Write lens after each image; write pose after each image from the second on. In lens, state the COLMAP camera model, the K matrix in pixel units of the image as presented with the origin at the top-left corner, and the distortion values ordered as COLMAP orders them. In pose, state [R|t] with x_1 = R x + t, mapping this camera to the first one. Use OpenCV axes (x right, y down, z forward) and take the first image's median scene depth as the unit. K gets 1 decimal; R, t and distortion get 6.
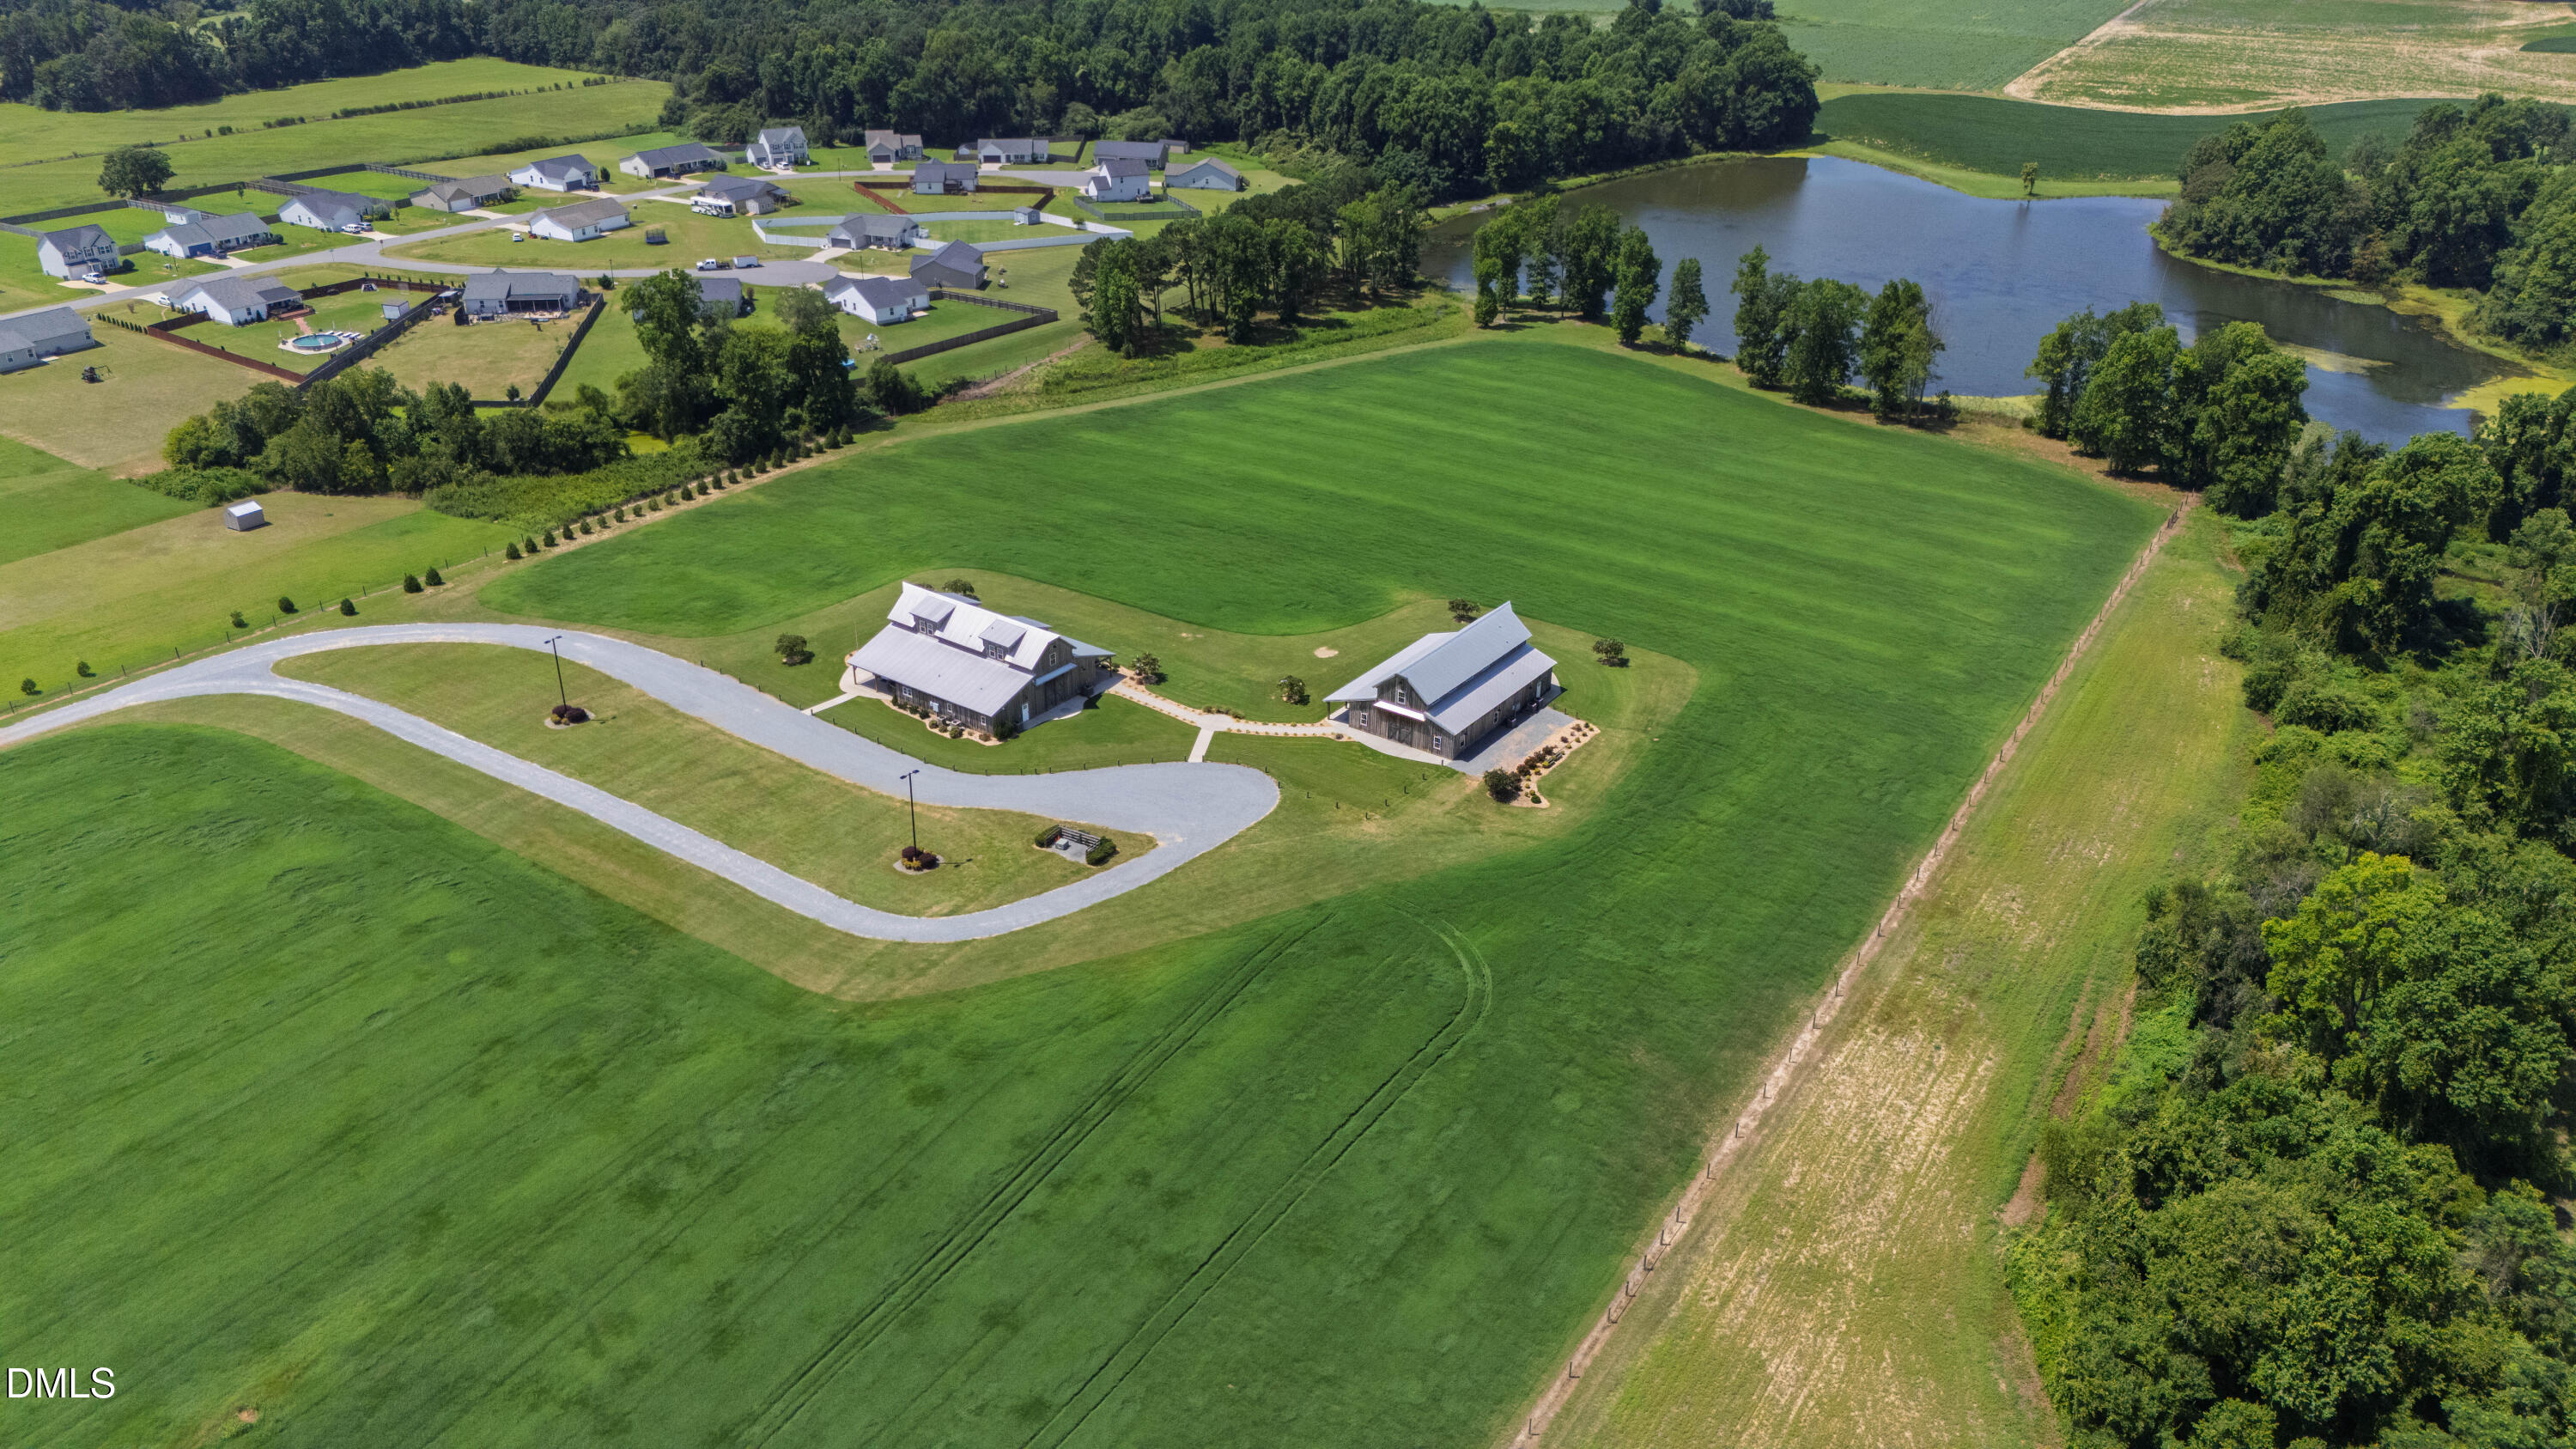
lens RADIAL K [[1950.8, 0, 1288.0], [0, 1950.8, 724.5], [0, 0, 1]] dist [0.039499, -0.004104]
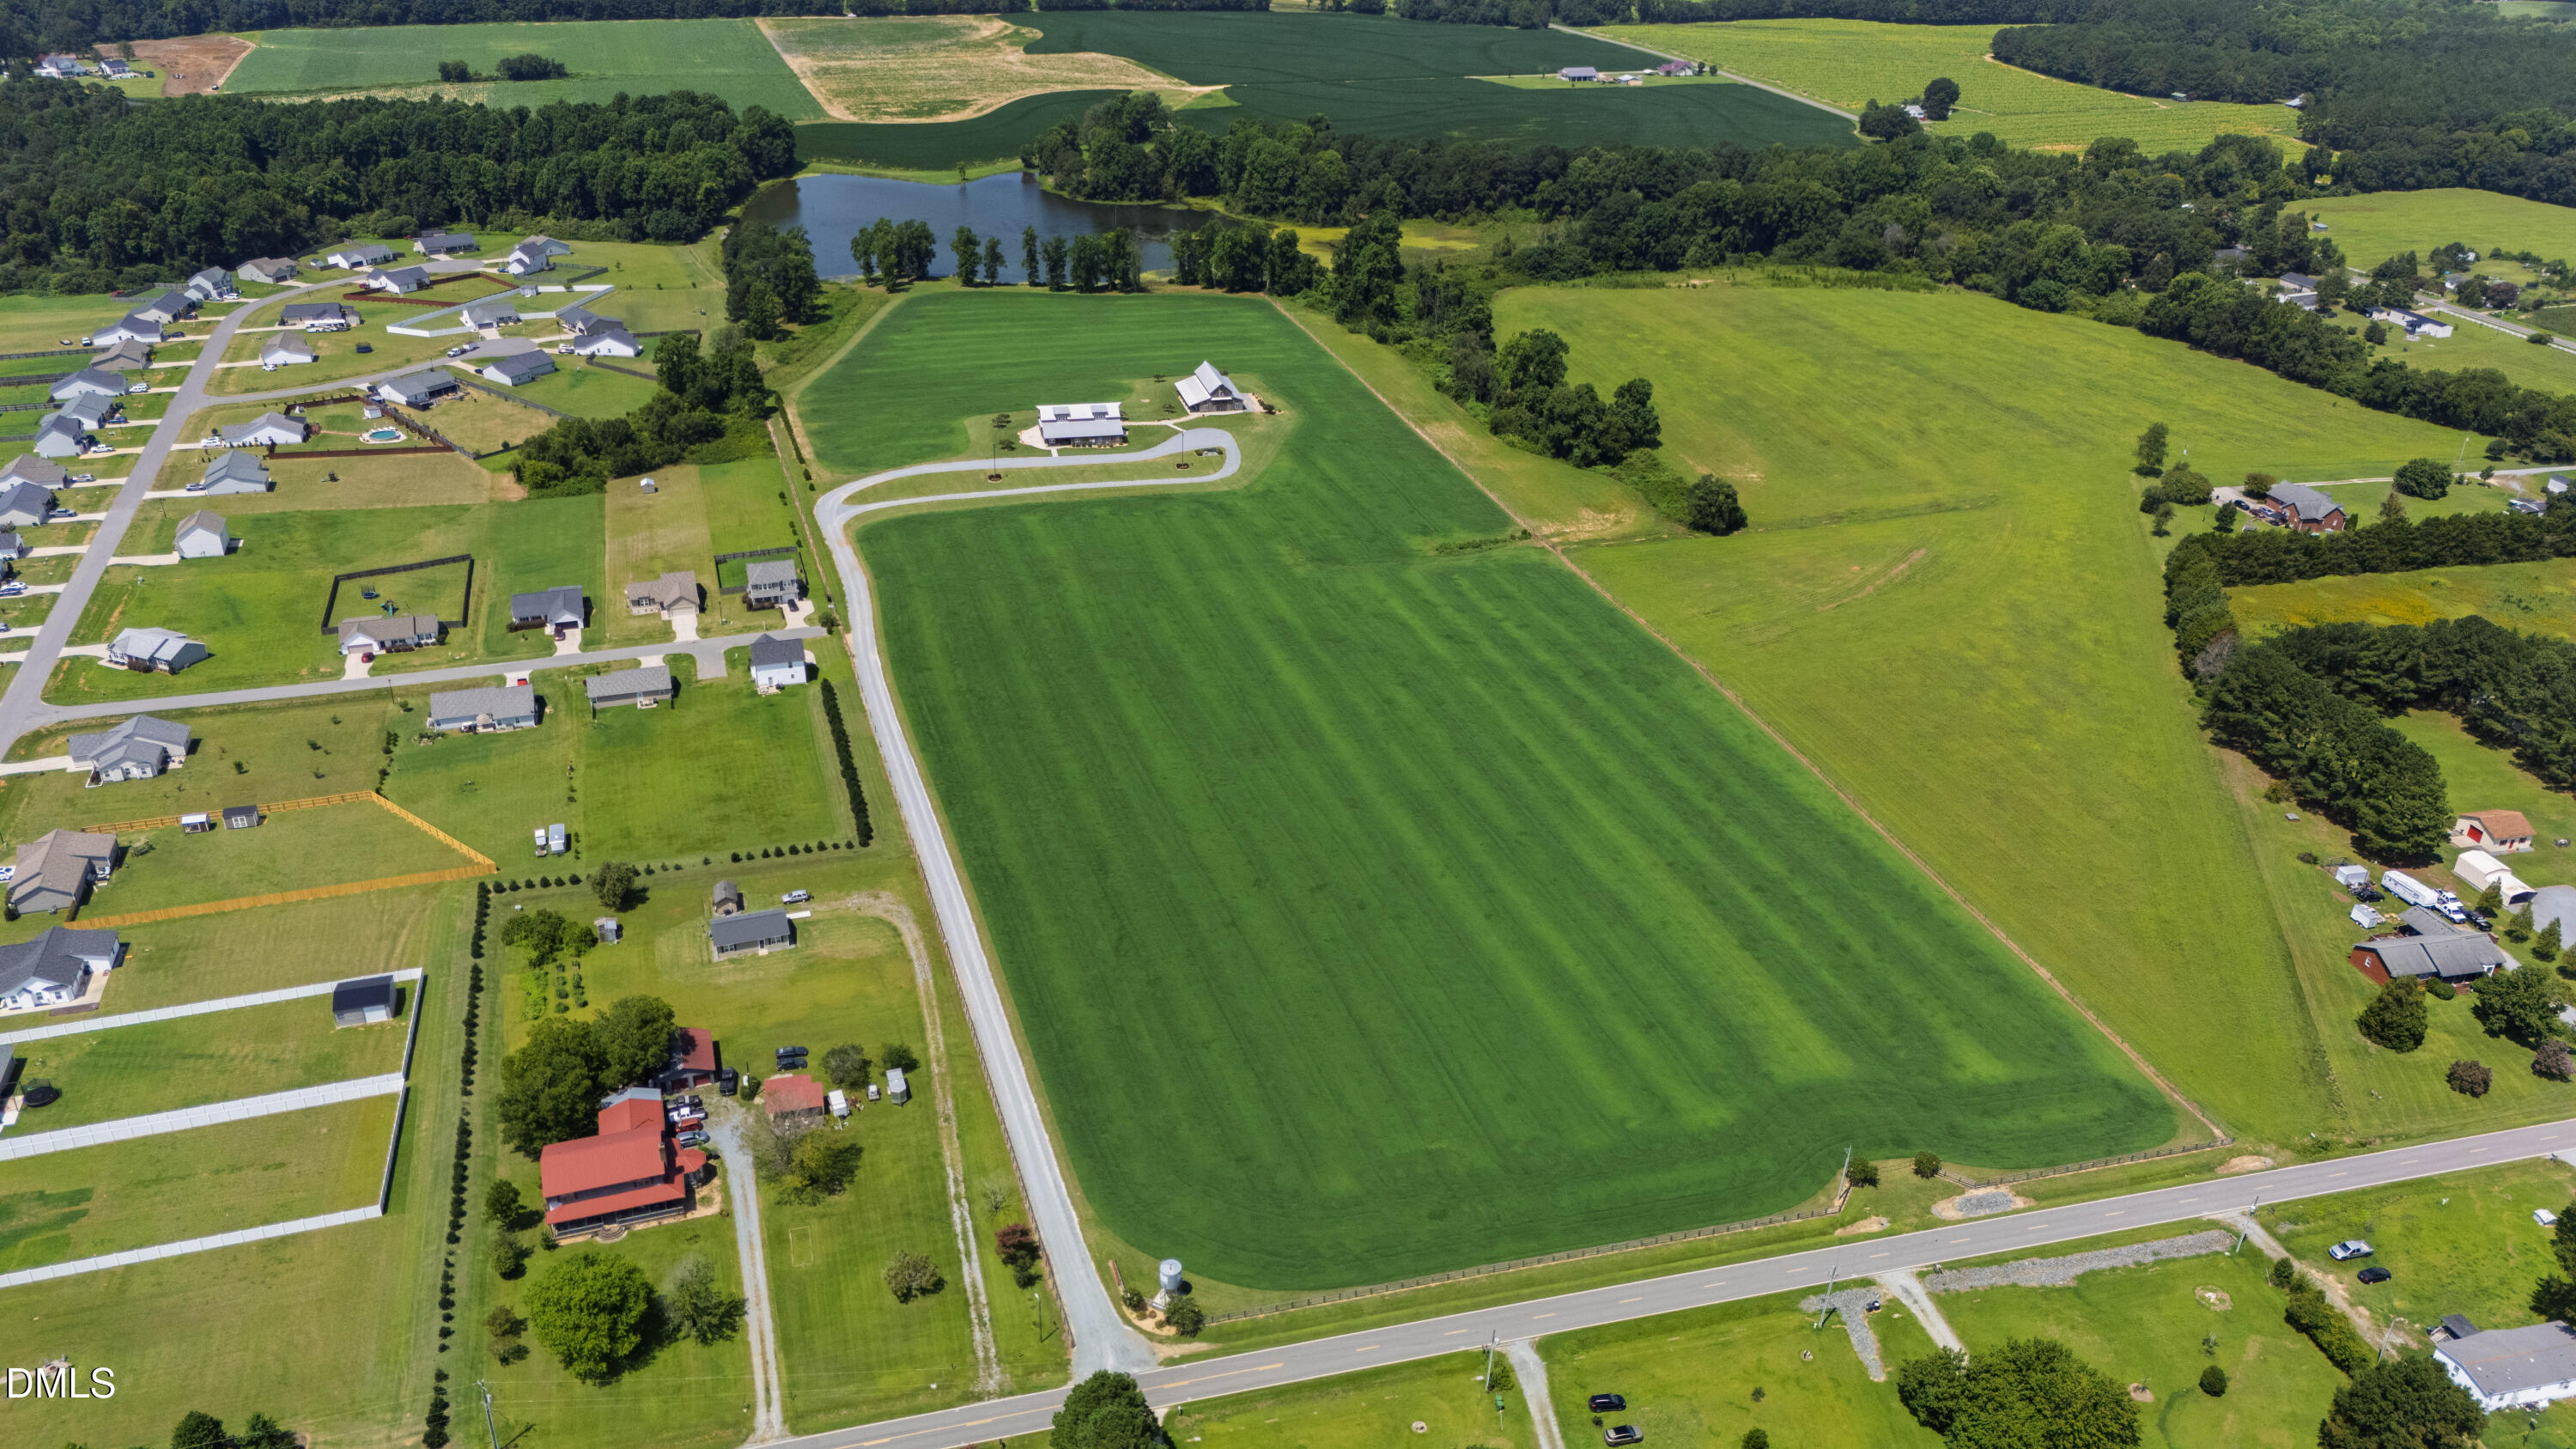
lens RADIAL K [[1950.8, 0, 1288.0], [0, 1950.8, 724.5], [0, 0, 1]] dist [0.039499, -0.004104]
pose [[0.651940, -0.342077, 0.676726, -1.717331], [0.322474, 0.932810, 0.160861, 0.007840], [-0.686283, 0.113355, 0.718447, -0.922308]]
